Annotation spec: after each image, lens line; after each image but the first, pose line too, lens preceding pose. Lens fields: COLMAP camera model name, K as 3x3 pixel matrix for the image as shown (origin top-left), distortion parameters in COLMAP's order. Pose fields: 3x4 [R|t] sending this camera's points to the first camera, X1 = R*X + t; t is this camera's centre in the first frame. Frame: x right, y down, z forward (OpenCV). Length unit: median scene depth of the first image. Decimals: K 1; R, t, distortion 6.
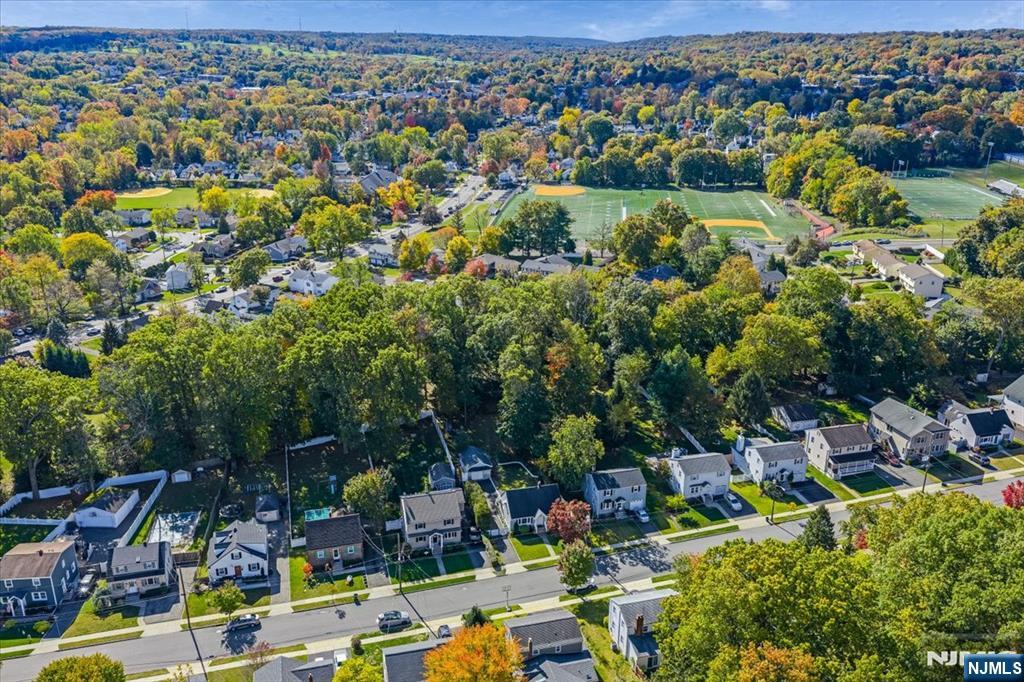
lens RADIAL K [[842.9, 0, 514.1], [0, 842.9, 338.3], [0, 0, 1]] dist [0.007361, -0.022111]
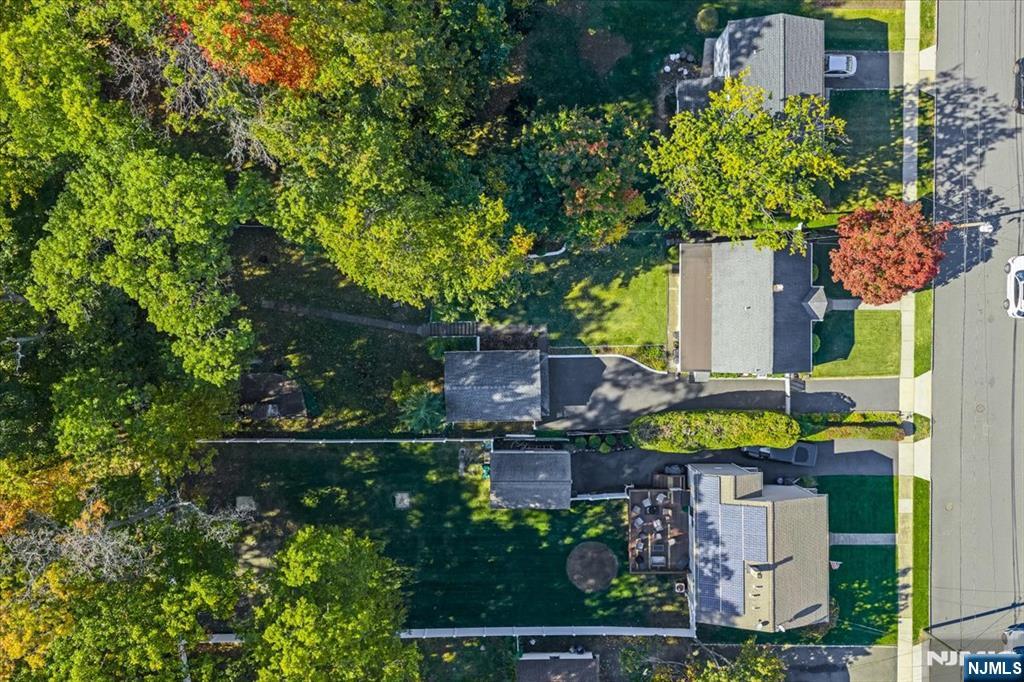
lens RADIAL K [[842.9, 0, 505.2], [0, 842.9, 338.0], [0, 0, 1]] dist [0.007361, -0.022111]
pose [[0.256017, -0.966659, 0.005075, -0.025642], [0.334926, 0.093627, 0.937581, -0.221020], [-0.906796, -0.238337, 0.347730, 0.893062]]
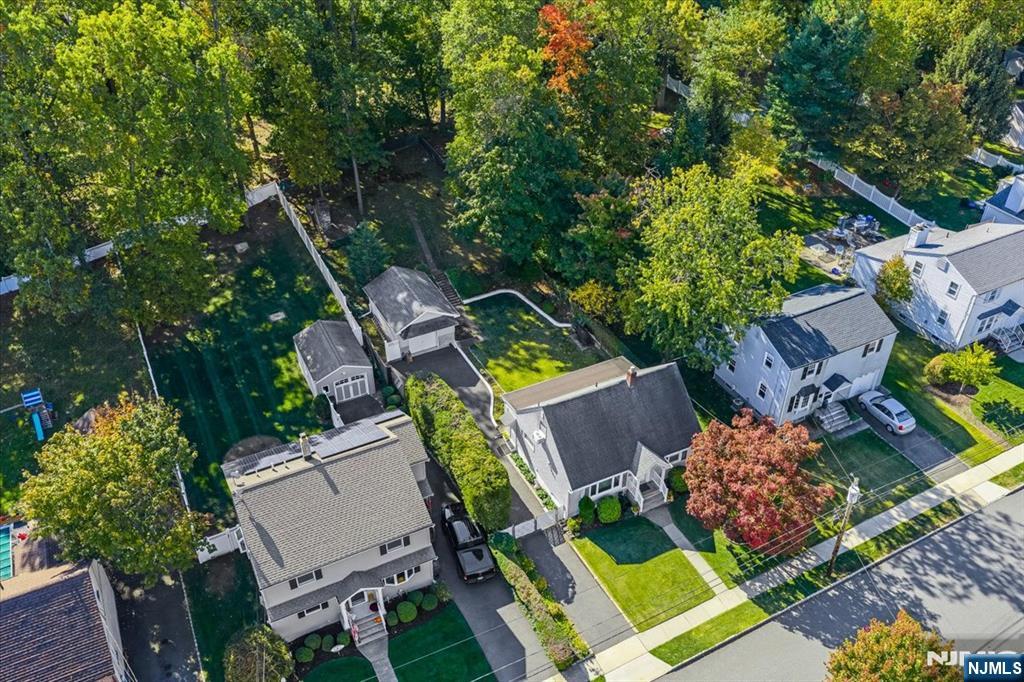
lens RADIAL K [[842.9, 0, 510.2], [0, 842.9, 342.3], [0, 0, 1]] dist [0.007361, -0.022111]
pose [[0.979923, -0.126836, 0.153830, -0.064817], [0.076066, 0.951030, 0.299592, 0.048697], [-0.184296, -0.281876, 0.941584, 0.629926]]
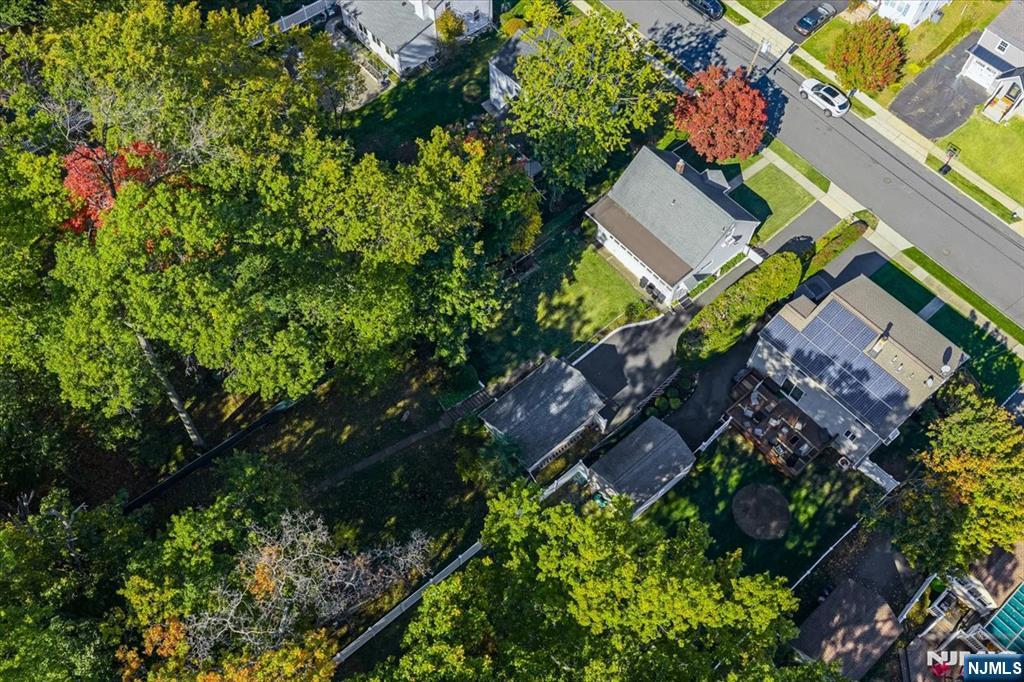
lens RADIAL K [[842.9, 0, 502.9], [0, 842.9, 342.7], [0, 0, 1]] dist [0.007361, -0.022111]
pose [[-0.425675, -0.779972, 0.458743, -0.184365], [0.312143, 0.349279, 0.883499, -0.189516], [-0.849334, 0.519276, 0.094783, 0.994625]]
